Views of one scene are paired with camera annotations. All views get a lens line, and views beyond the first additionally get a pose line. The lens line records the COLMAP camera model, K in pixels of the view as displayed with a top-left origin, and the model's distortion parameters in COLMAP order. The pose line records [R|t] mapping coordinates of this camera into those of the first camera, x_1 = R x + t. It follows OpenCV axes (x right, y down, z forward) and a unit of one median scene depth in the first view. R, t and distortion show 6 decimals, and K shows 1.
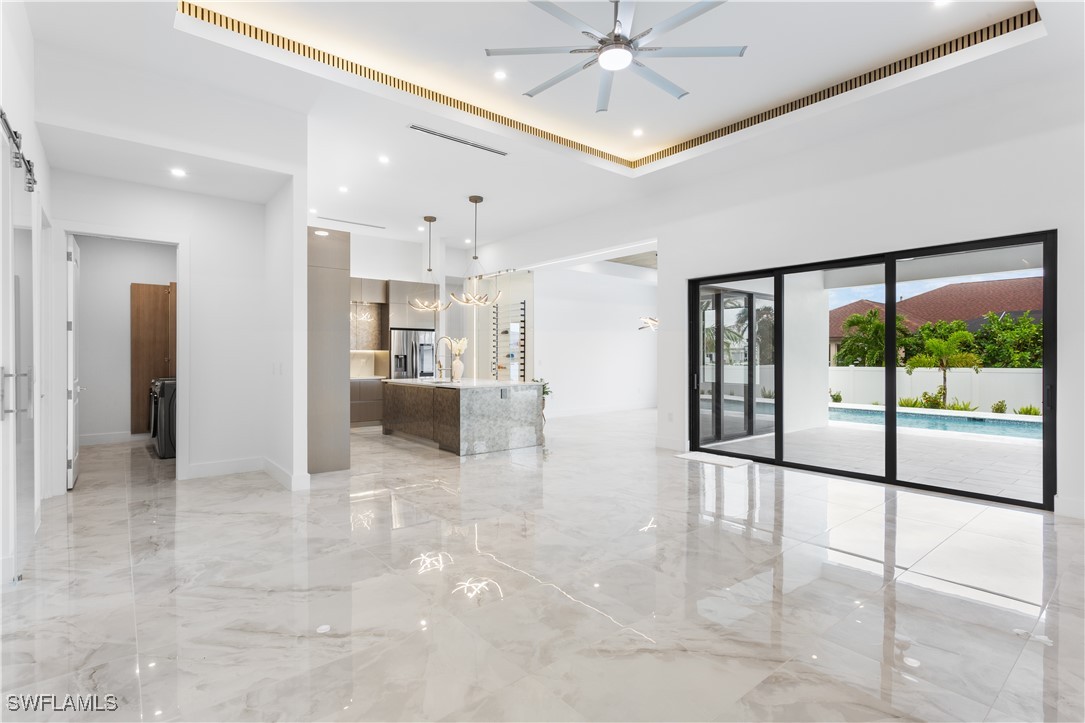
lens RADIAL K [[521.6, 0, 543.7], [0, 521.6, 353.3], [0, 0, 1]] dist [0.000324, -0.000172]
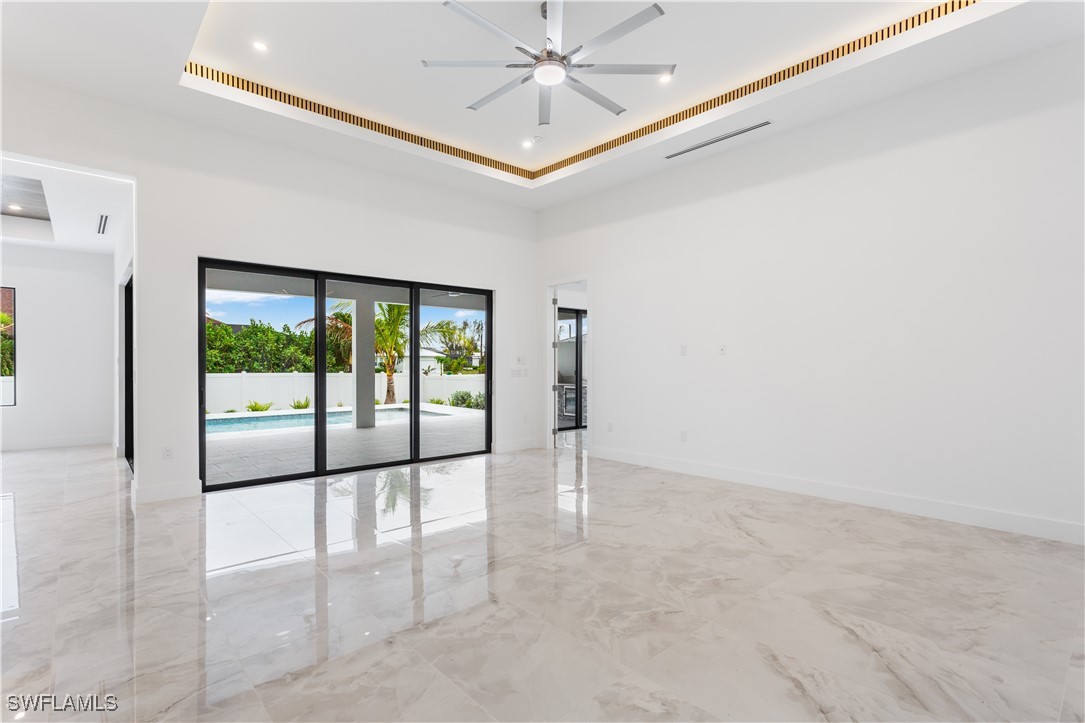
lens RADIAL K [[522.5, 0, 545.7], [0, 522.5, 366.2], [0, 0, 1]] dist [-0.000846, -0.000246]
pose [[-0.046998, -0.005404, 0.998880, -0.756168], [-0.004950, 0.999974, 0.005177, 0.005968], [-0.998883, -0.004701, -0.047023, 0.895052]]
